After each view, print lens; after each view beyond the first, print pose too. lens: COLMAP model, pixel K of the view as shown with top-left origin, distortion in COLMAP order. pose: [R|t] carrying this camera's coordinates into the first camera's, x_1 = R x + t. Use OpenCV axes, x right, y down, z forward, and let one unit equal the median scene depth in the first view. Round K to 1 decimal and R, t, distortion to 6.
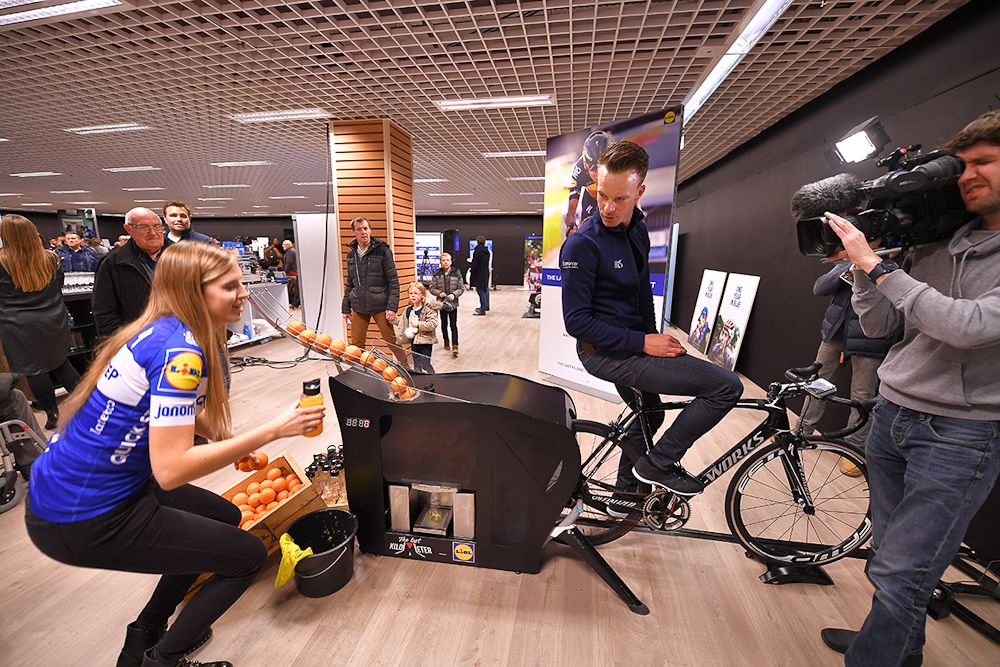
lens RADIAL K [[395.4, 0, 500.0], [0, 395.4, 333.5], [0, 0, 1]] dist [-0.019378, -0.000239]
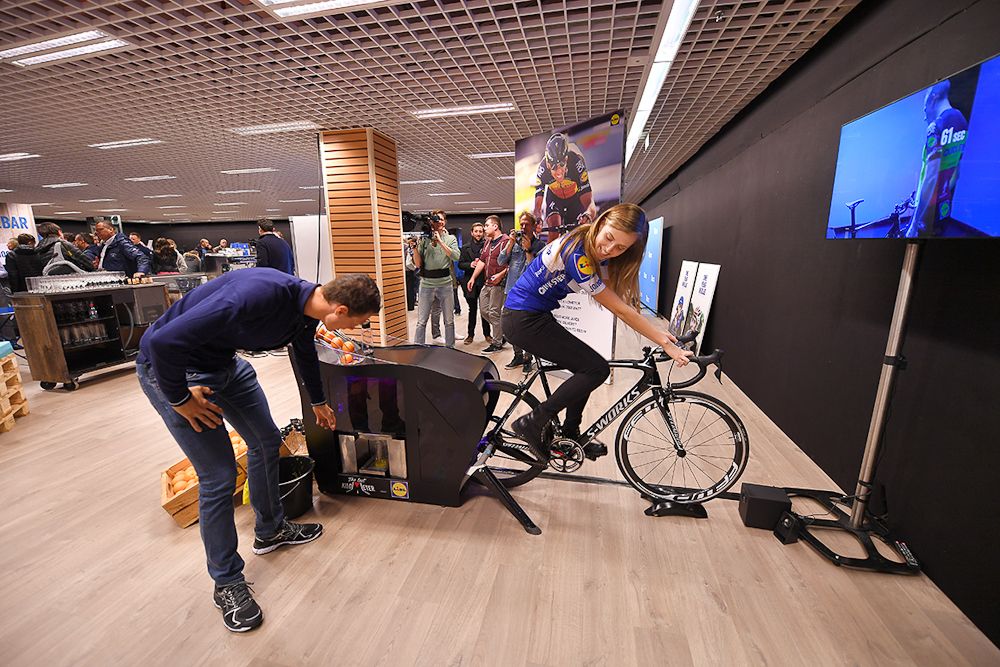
lens RADIAL K [[395.4, 0, 500.0], [0, 395.4, 333.5], [0, 0, 1]] dist [-0.019378, -0.000239]
pose [[0.999152, -0.011479, -0.039549, 0.133121], [0.011662, 0.999922, 0.004398, 0.034131], [0.039496, -0.004855, 0.999208, -0.101145]]
